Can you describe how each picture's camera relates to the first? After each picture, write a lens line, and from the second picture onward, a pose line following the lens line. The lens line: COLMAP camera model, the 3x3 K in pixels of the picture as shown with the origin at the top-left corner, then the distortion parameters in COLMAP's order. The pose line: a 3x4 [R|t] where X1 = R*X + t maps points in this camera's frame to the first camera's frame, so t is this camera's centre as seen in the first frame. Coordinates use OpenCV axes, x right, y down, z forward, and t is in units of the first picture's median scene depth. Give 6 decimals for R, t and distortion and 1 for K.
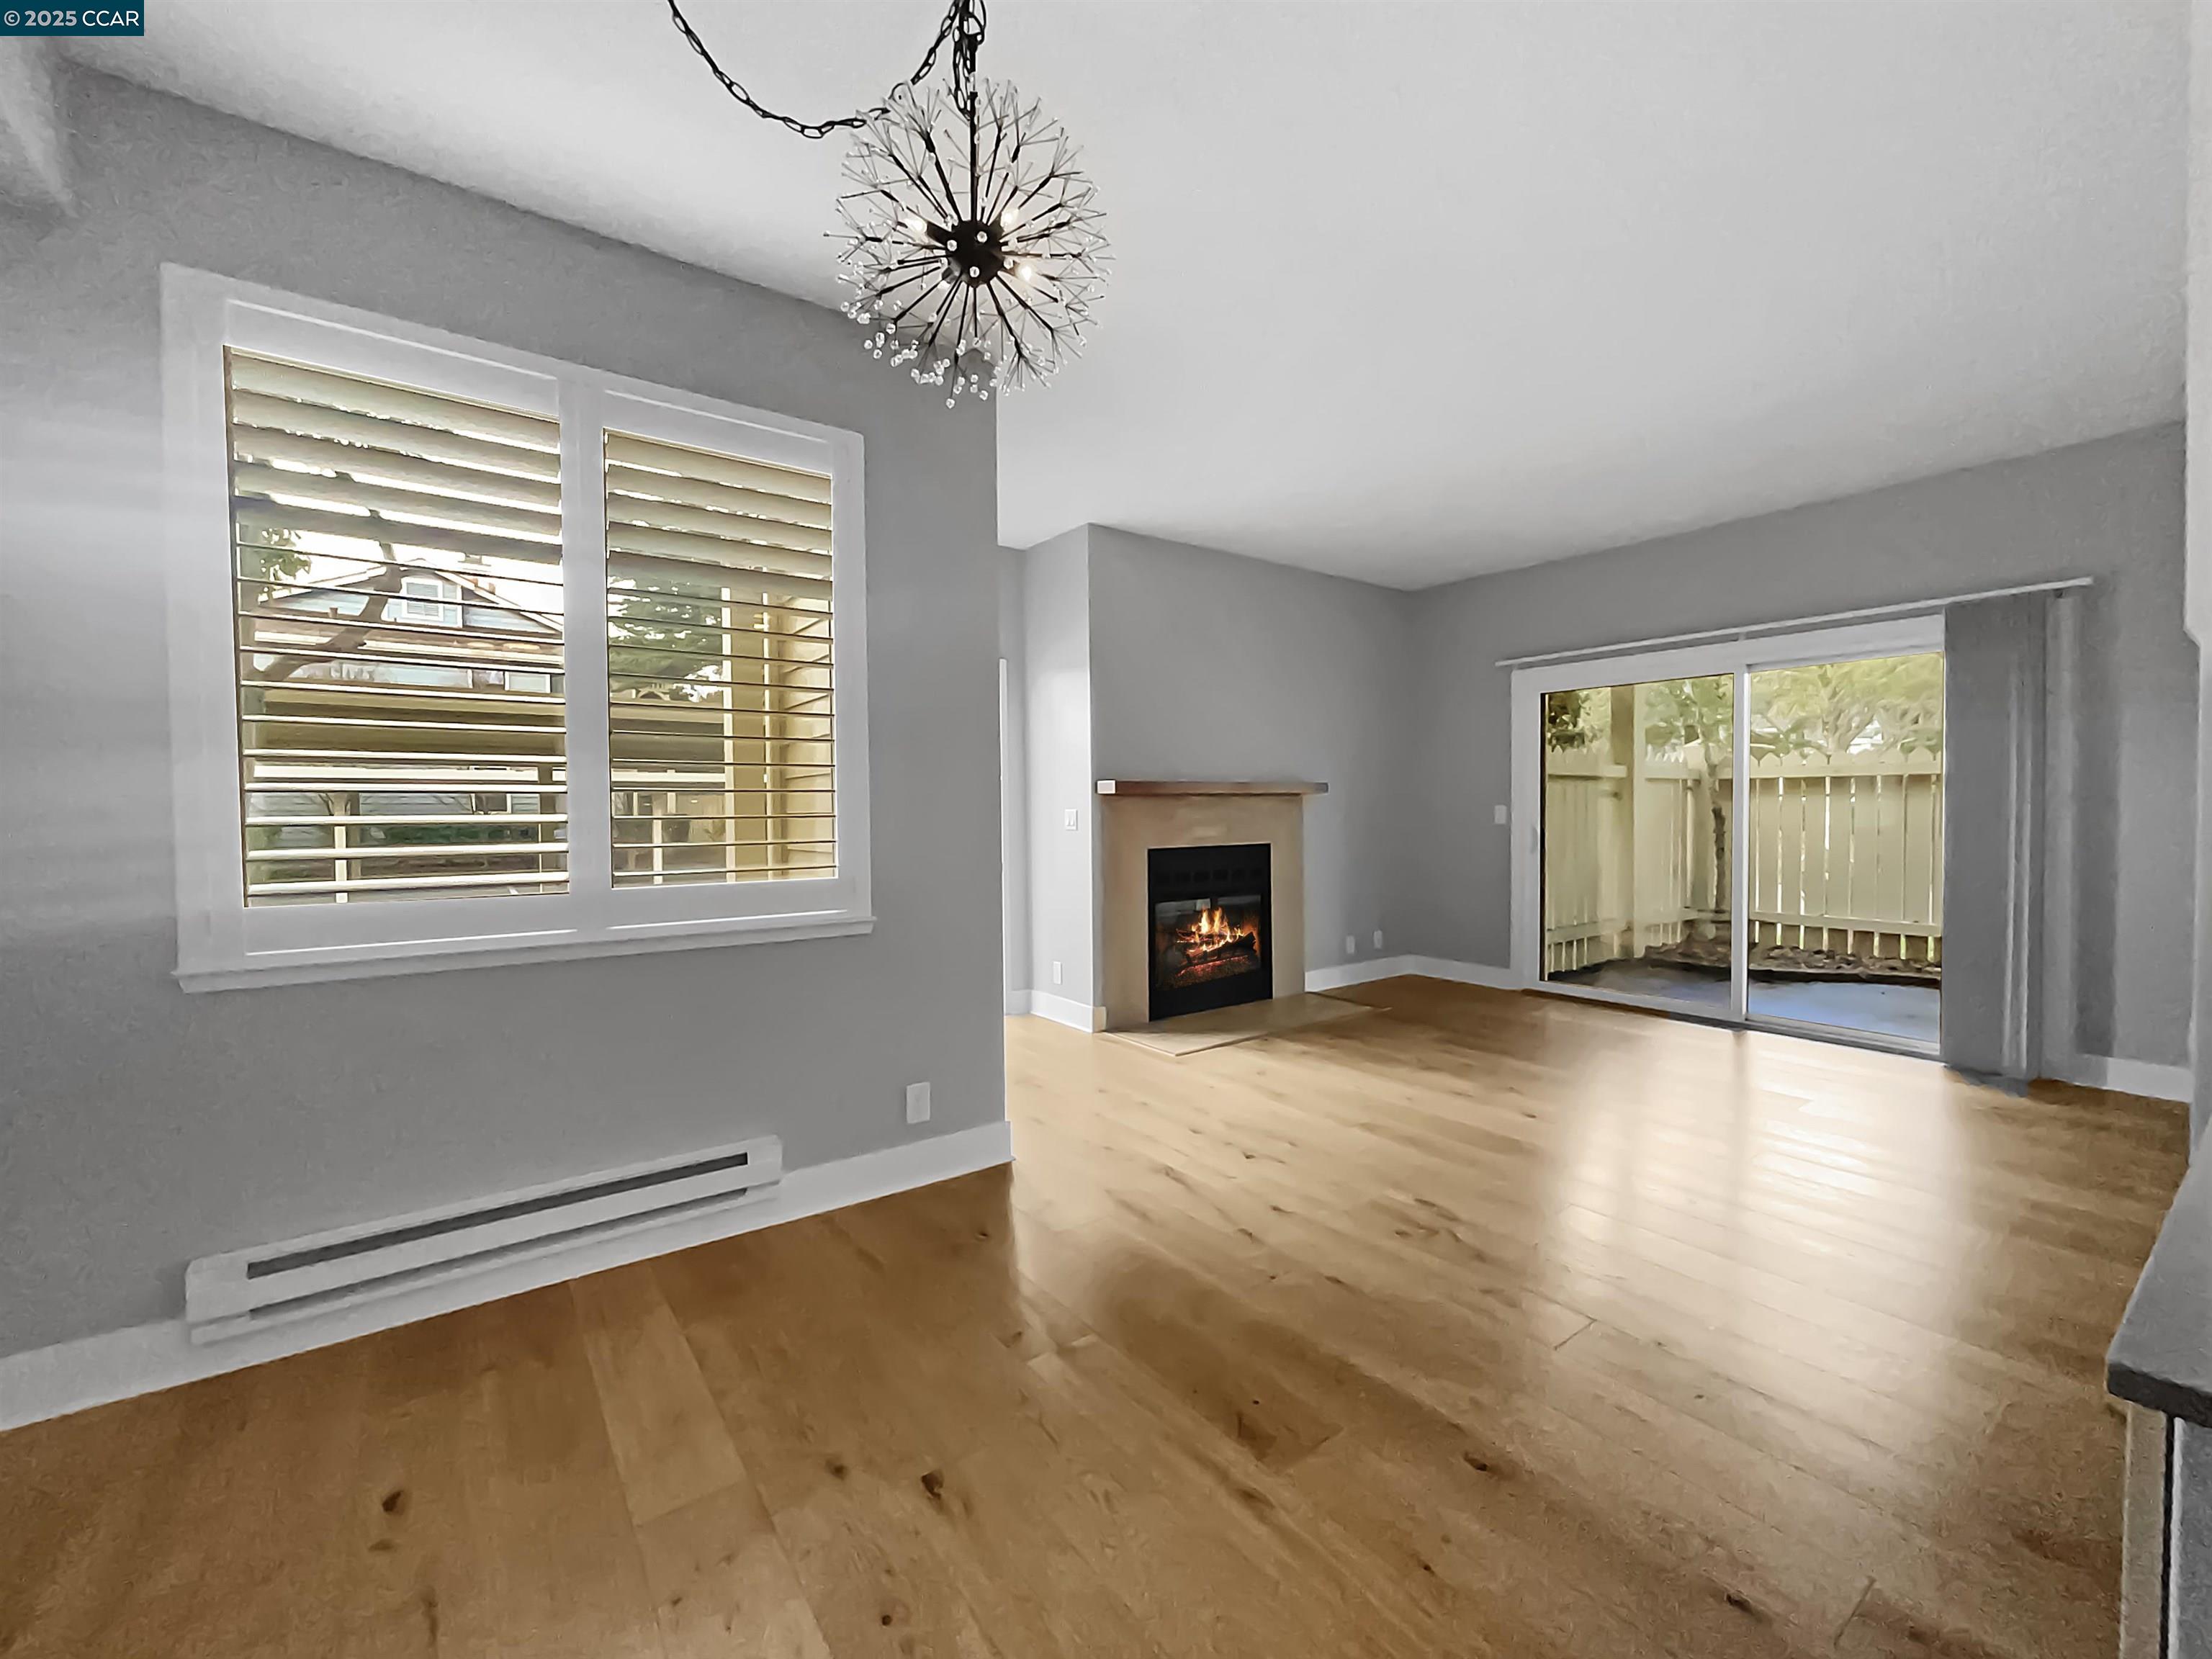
lens RADIAL K [[907.3, 0, 1134.8], [0, 907.3, 831.8], [0, 0, 1]] dist [-0.000329, -0.000052]
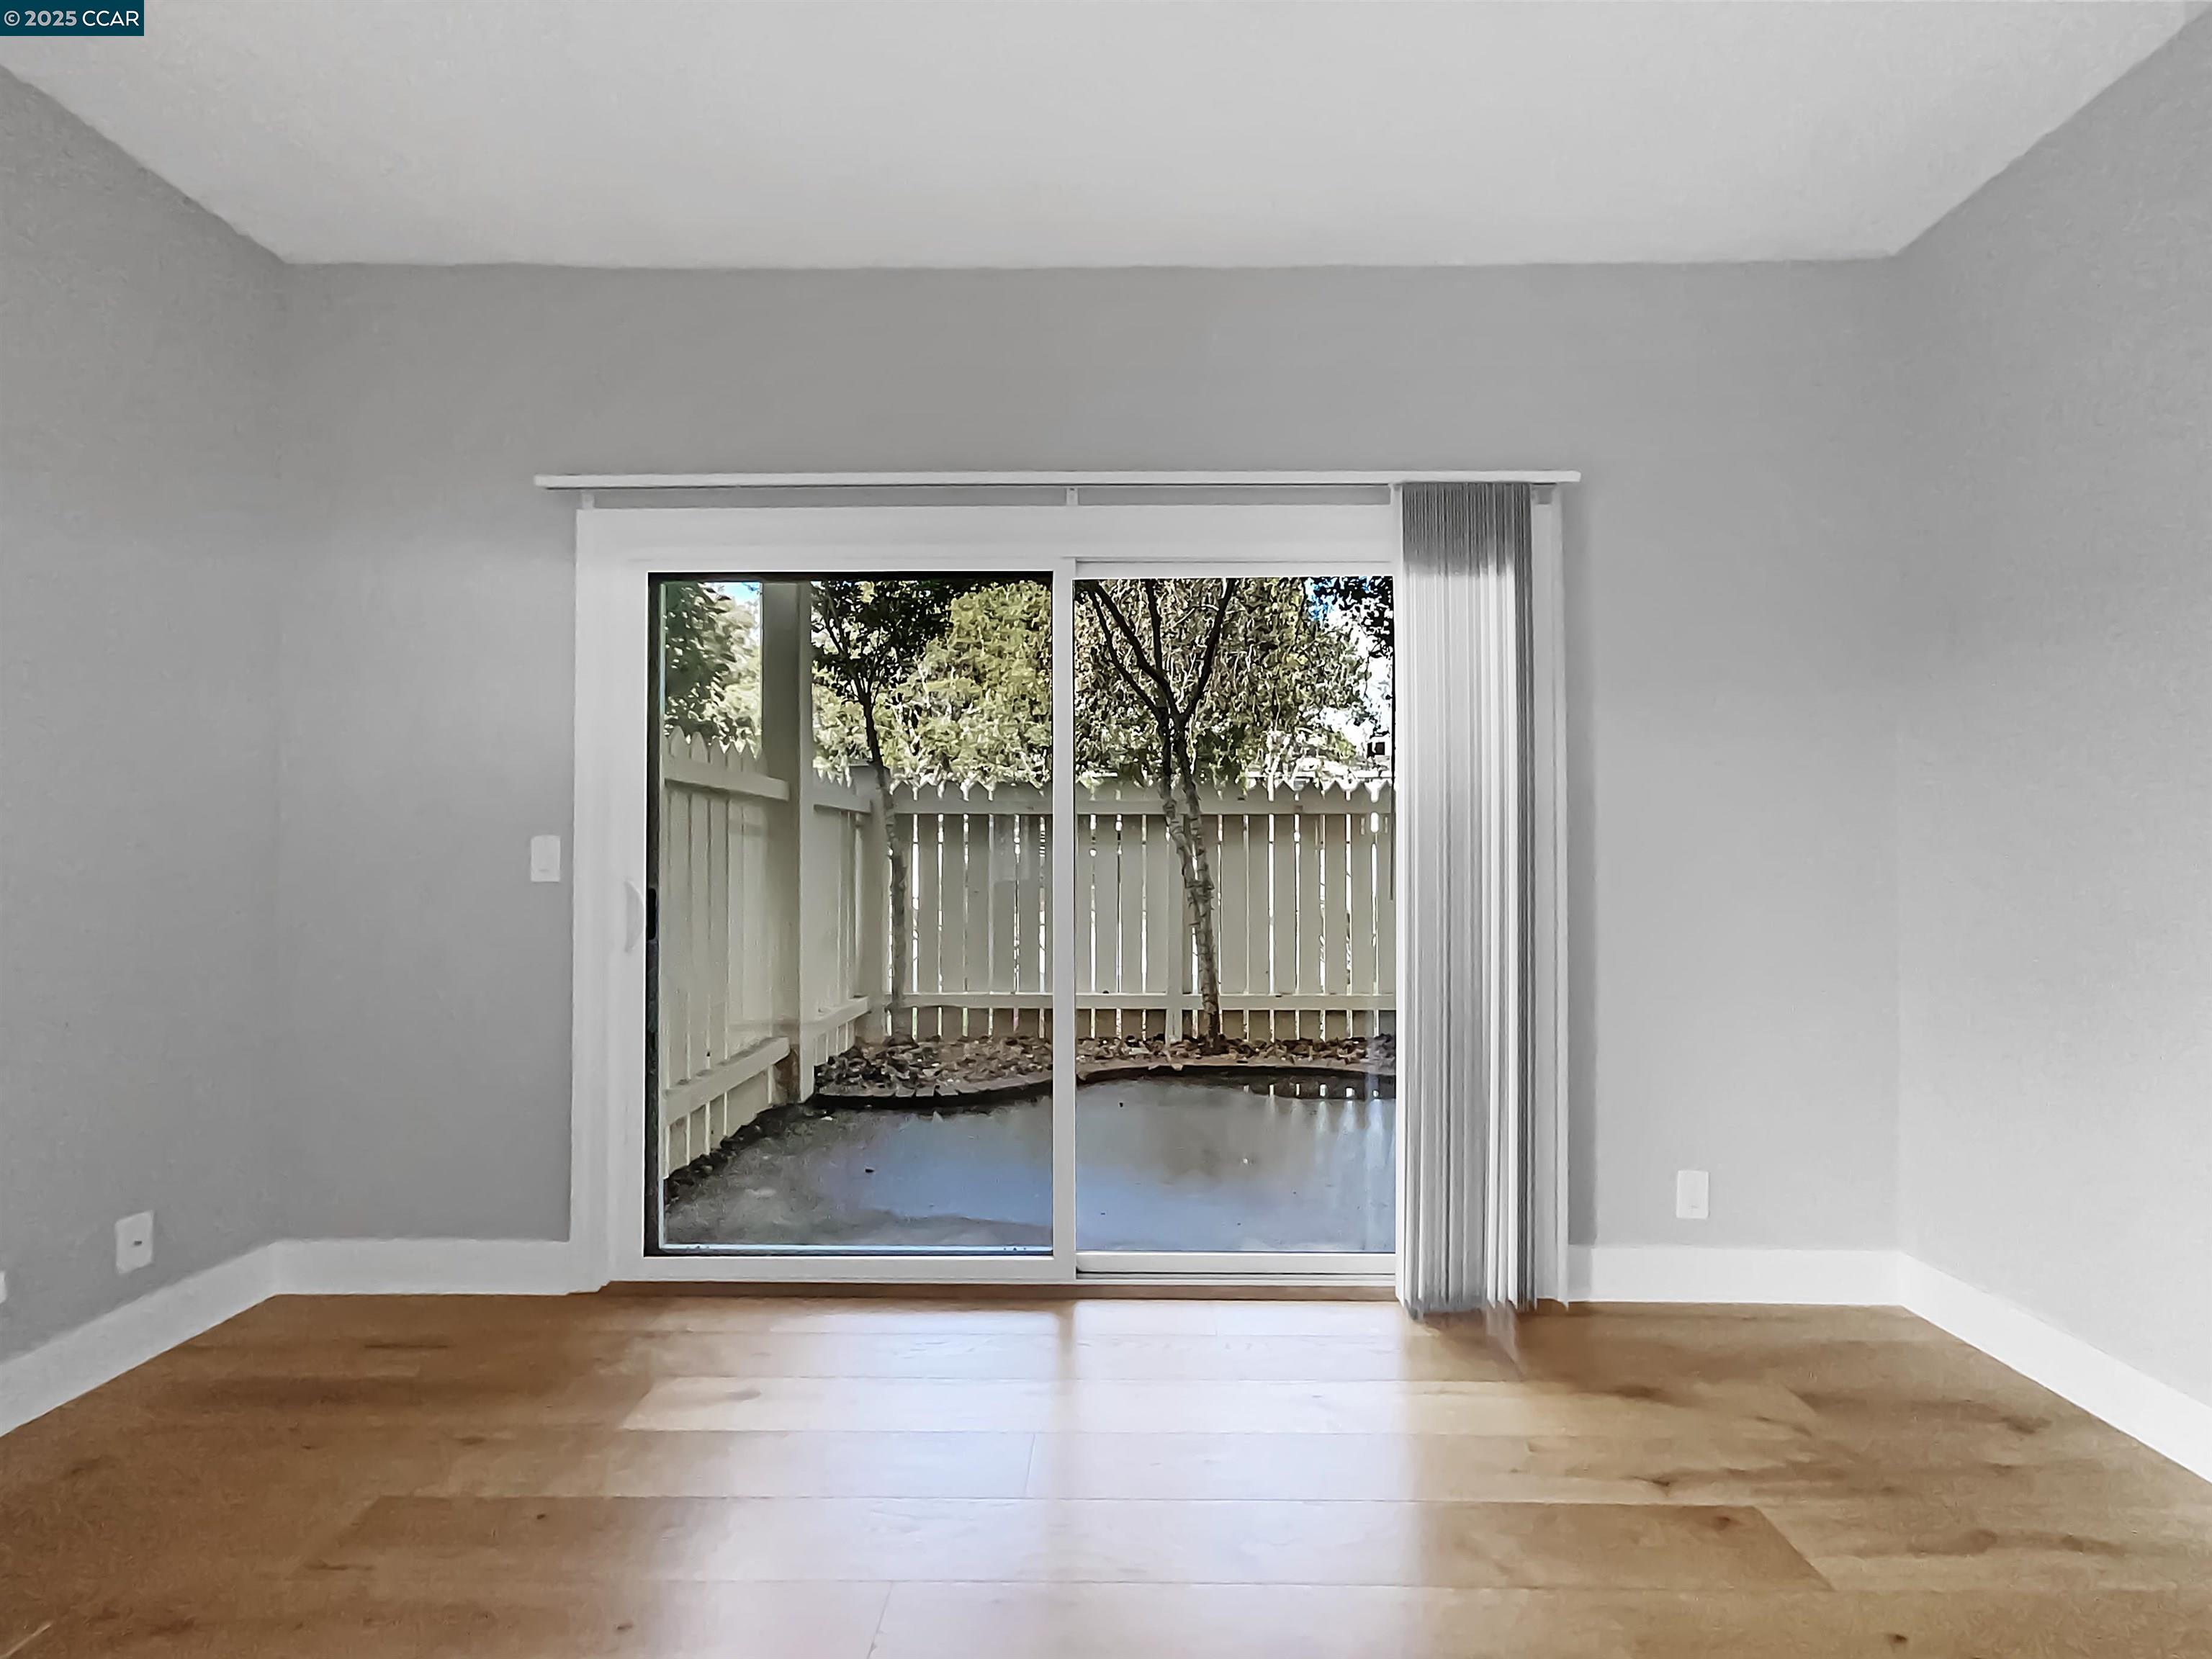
lens RADIAL K [[927.7, 0, 1113.9], [0, 927.7, 846.1], [0, 0, 1]] dist [0.012444, -0.000412]
pose [[0.618370, 0.015925, 0.785726, 0.275997], [0.015646, 0.999347, -0.032568, -0.008521], [-0.785732, 0.032432, 0.617717, 0.648705]]
